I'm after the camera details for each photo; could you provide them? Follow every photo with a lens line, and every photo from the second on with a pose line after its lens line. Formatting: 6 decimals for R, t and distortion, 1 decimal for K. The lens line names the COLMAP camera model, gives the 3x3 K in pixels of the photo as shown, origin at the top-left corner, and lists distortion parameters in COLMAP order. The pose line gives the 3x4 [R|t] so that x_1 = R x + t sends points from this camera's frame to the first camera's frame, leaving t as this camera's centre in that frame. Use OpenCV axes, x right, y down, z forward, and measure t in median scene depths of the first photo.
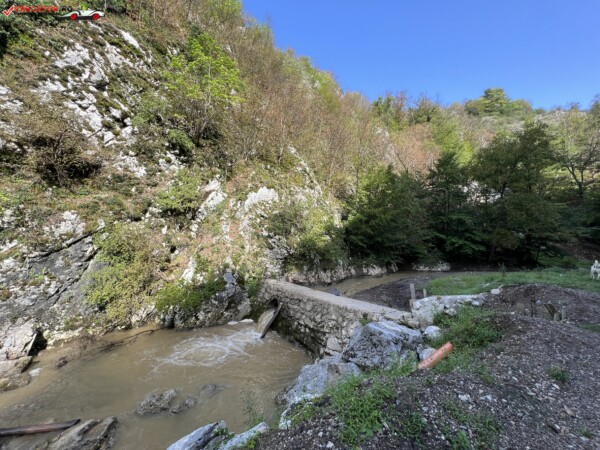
lens RADIAL K [[240.2, 0, 300.0], [0, 240.2, 225.0], [0, 0, 1]] dist [0.000125, 0.000193]
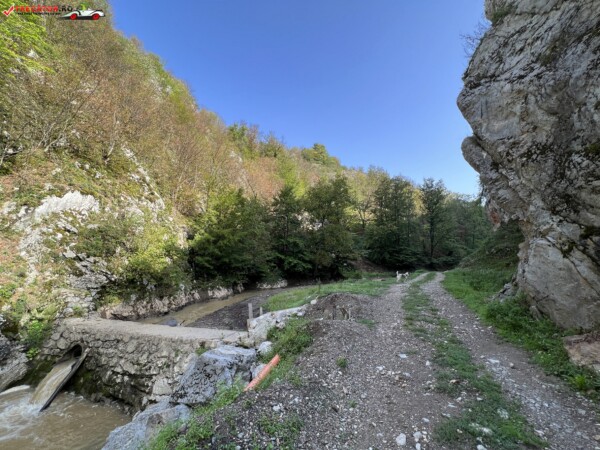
lens RADIAL K [[240.2, 0, 300.0], [0, 240.2, 225.0], [0, 0, 1]] dist [0.000125, 0.000193]
pose [[0.823259, 0.068936, 0.563464, 0.011157], [-0.021119, 0.995631, -0.090951, -0.001974], [-0.567272, 0.062977, 0.821119, -0.001680]]
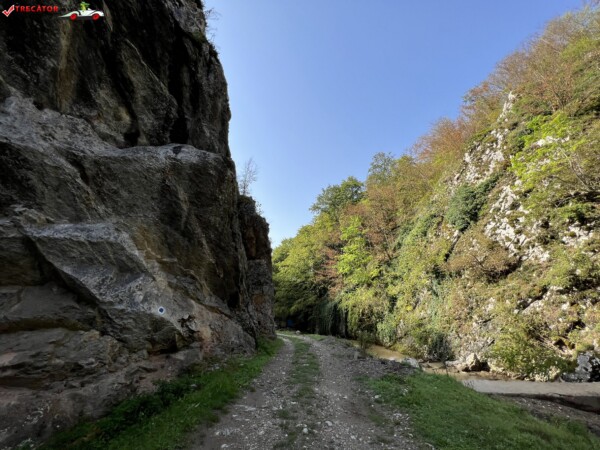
lens RADIAL K [[240.2, 0, 300.0], [0, 240.2, 225.0], [0, 0, 1]] dist [0.000125, 0.000193]
pose [[-0.573744, -0.270996, -0.772903, 0.732929], [0.045021, 0.931814, -0.360134, 0.010929], [0.817796, -0.241422, -0.522422, 0.448915]]
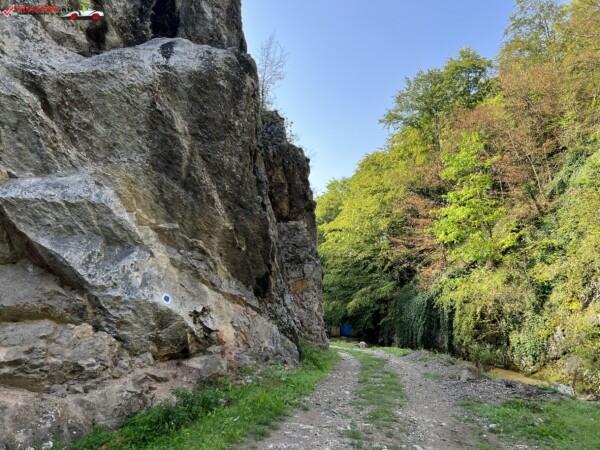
lens RADIAL K [[442.9, 0, 300.0], [0, 442.9, 225.0], [0, 0, 1]] dist [0.028939, -0.009382]
pose [[-0.684389, -0.136124, -0.716297, 0.988357], [0.030945, 0.976109, -0.215065, 0.055050], [0.728460, -0.169355, -0.663827, 0.586468]]
